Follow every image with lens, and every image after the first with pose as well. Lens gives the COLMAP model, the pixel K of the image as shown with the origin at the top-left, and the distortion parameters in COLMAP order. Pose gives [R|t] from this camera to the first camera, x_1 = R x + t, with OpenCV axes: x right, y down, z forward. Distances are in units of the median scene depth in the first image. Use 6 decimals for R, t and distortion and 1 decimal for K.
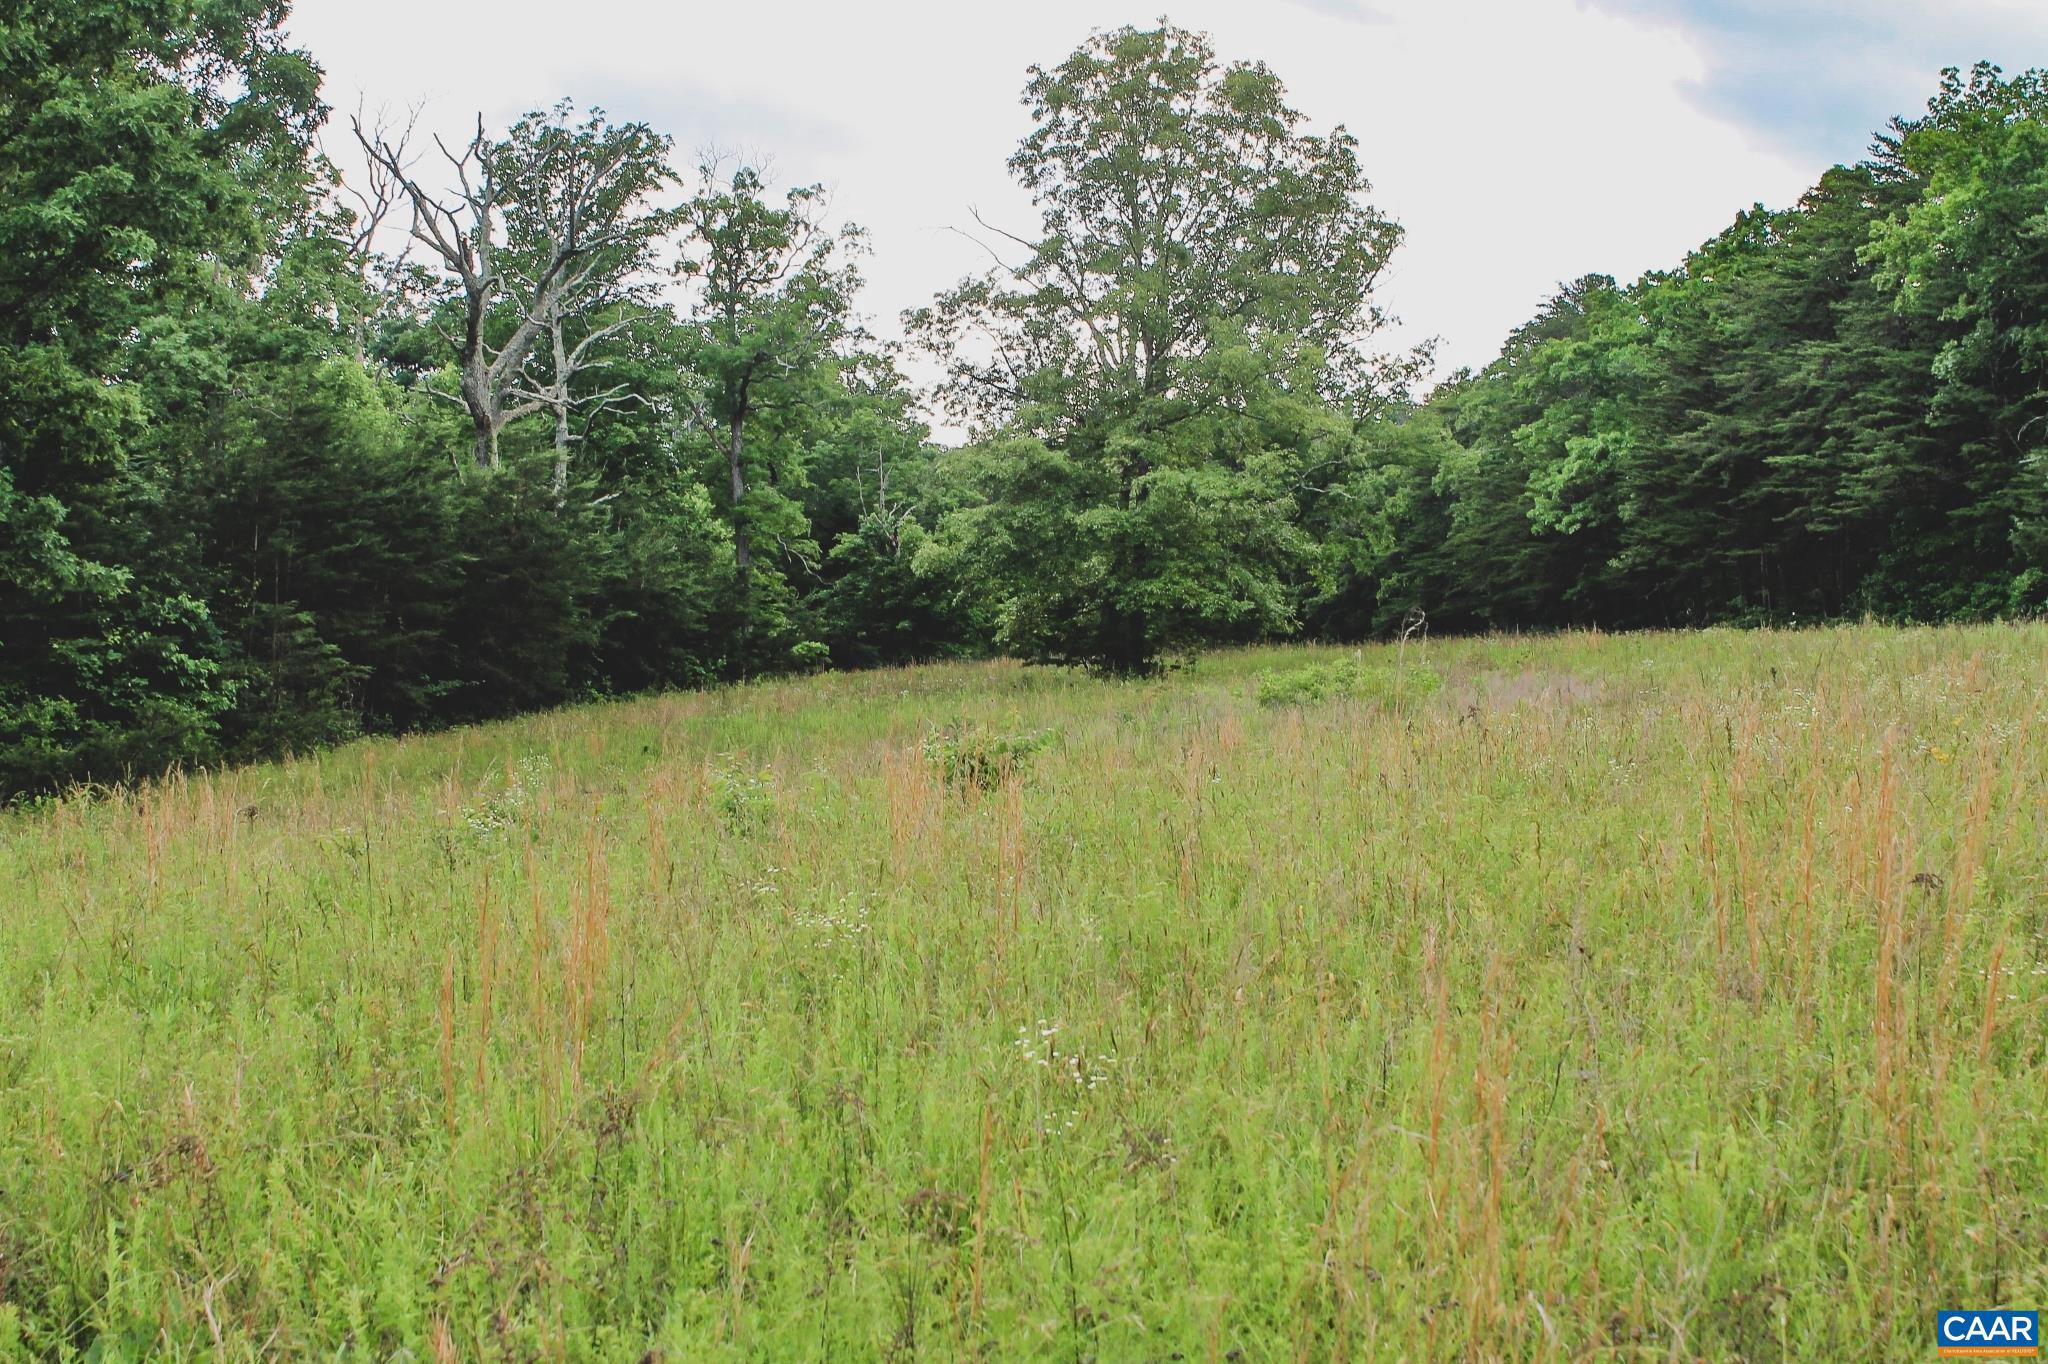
lens RADIAL K [[3054.4, 0, 1041.8], [0, 3054.4, 677.2], [0, 0, 1]] dist [-0.040041, 0.000000]
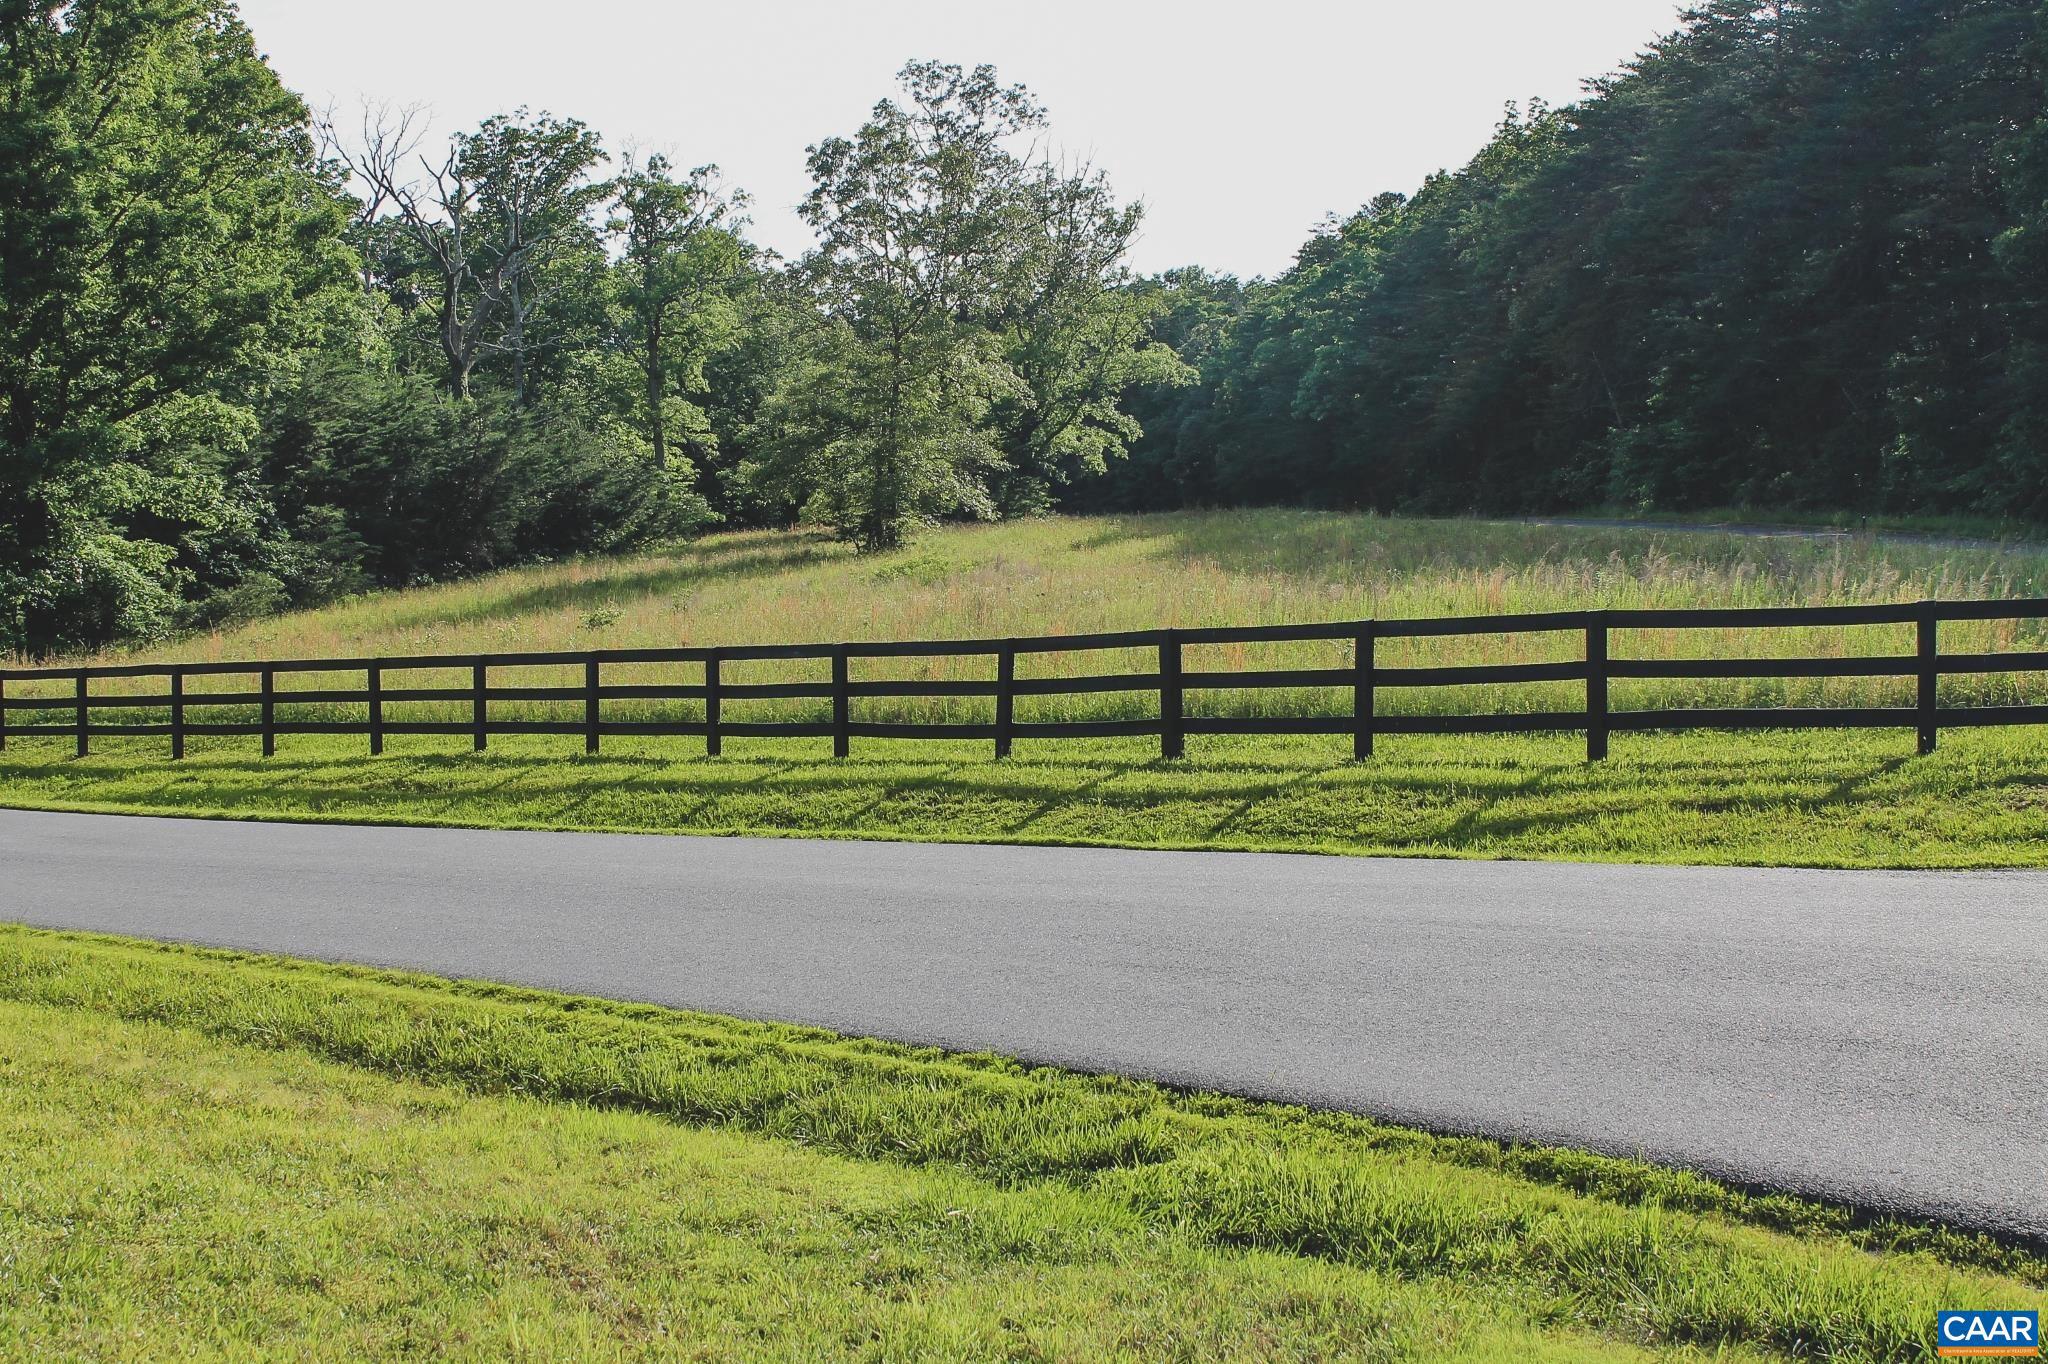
lens RADIAL K [[3054.4, 0, 1031.5], [0, 3054.4, 670.6], [0, 0, 1]] dist [-0.040041, 0.000000]
pose [[0.999987, -0.002072, -0.004731, 0.099475], [0.002323, 0.998564, 0.053527, -0.019008], [0.004613, -0.053537, 0.998555, -0.464382]]
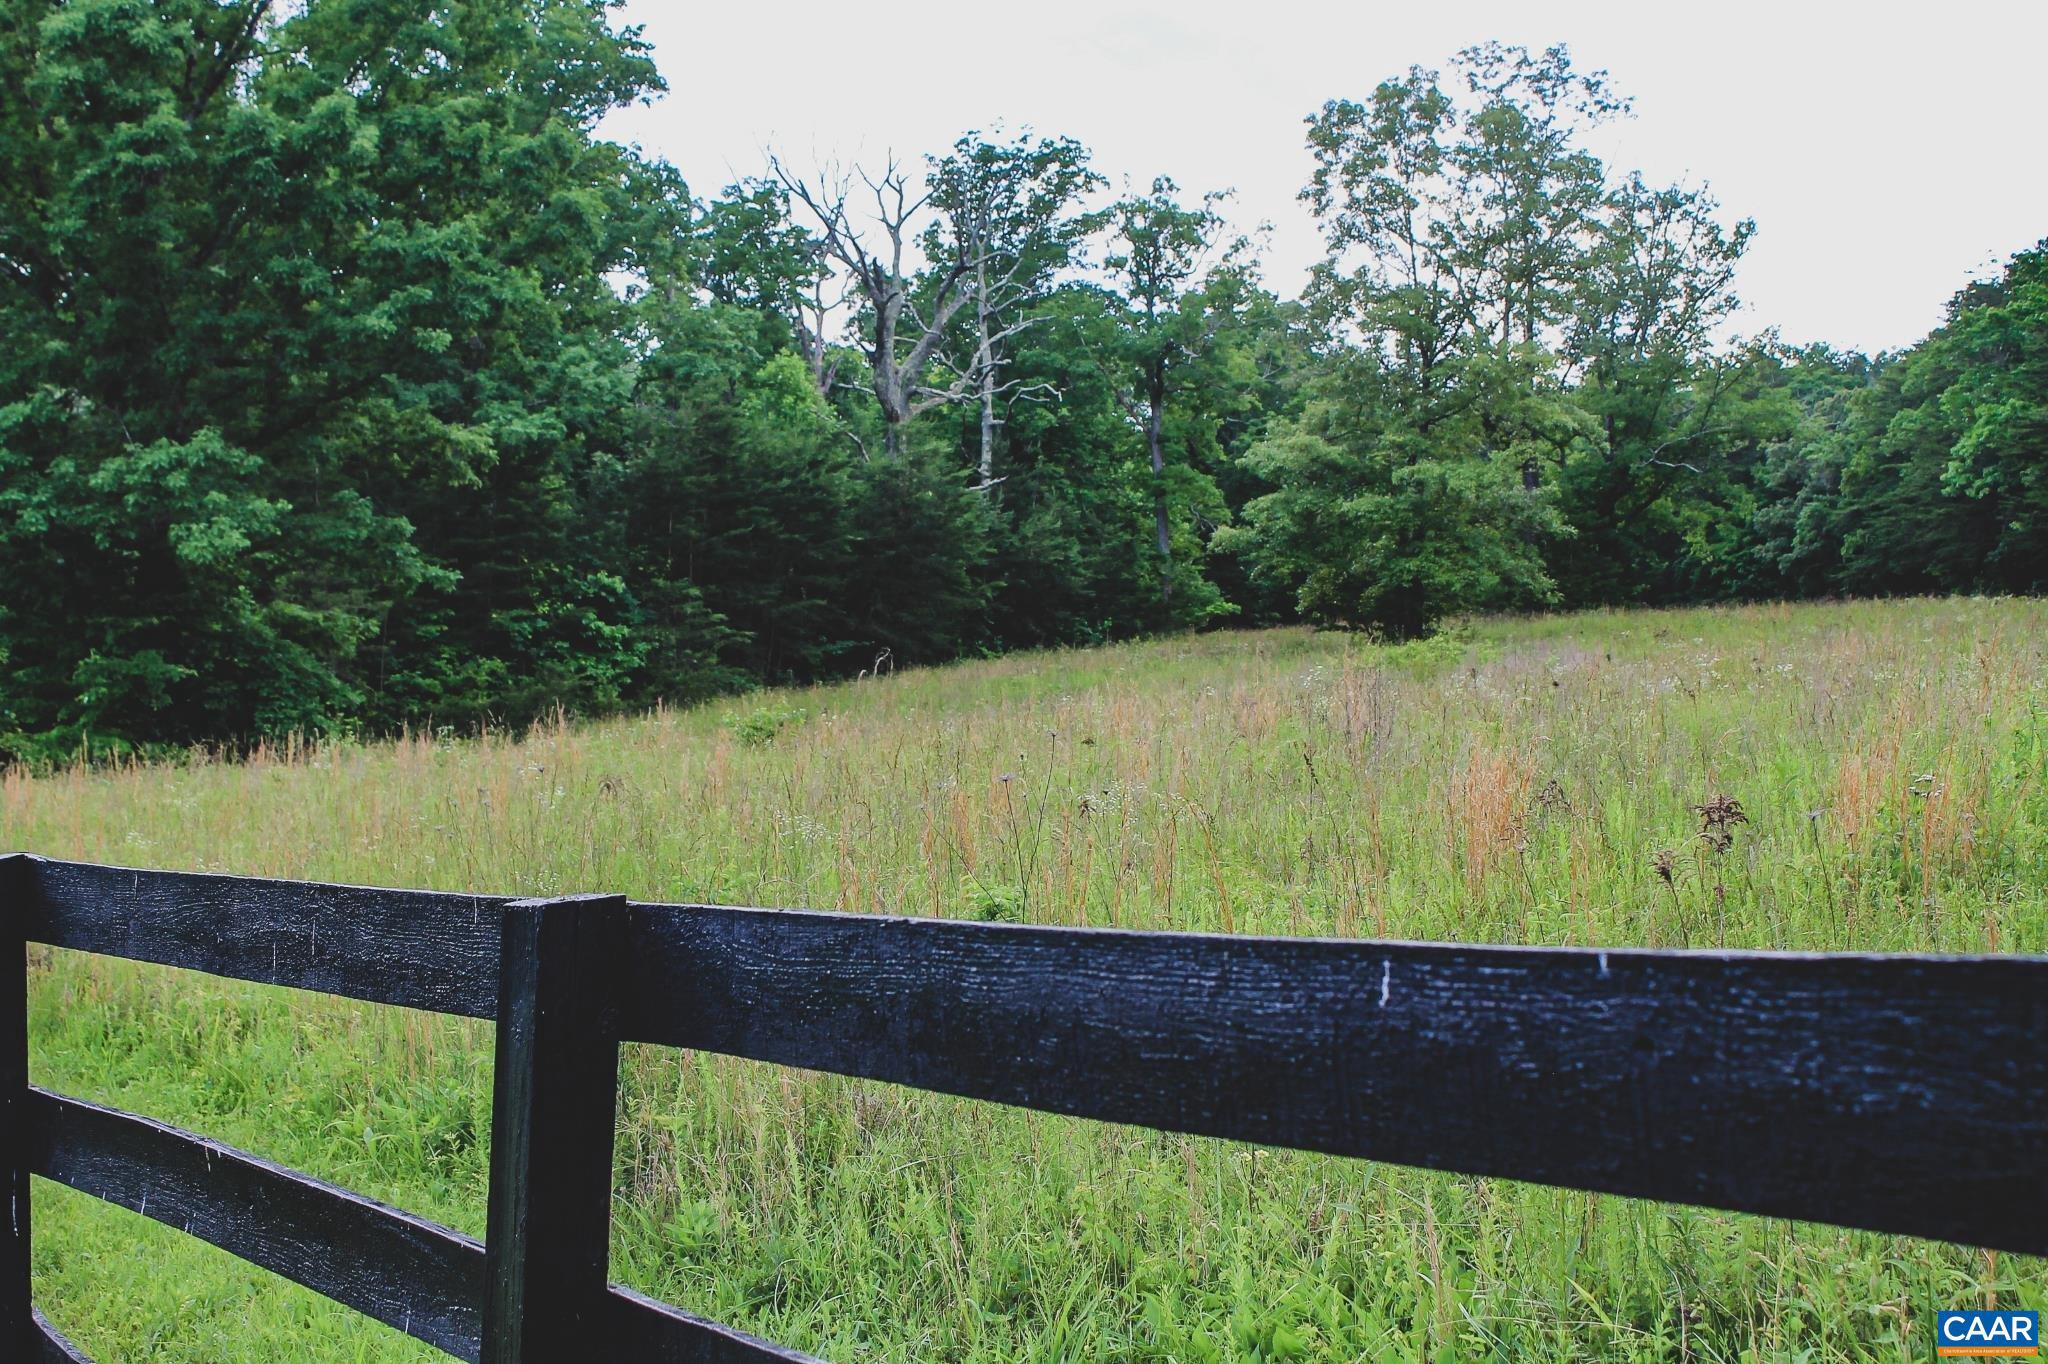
lens RADIAL K [[3054.4, 0, 1004.7], [0, 3054.4, 699.3], [0, 0, 1]] dist [-0.040041, 0.000000]
pose [[0.978048, 0.008141, -0.208222, 0.110542], [-0.002709, 0.999649, 0.026360, -0.007670], [0.208364, -0.025217, 0.977726, -0.137245]]
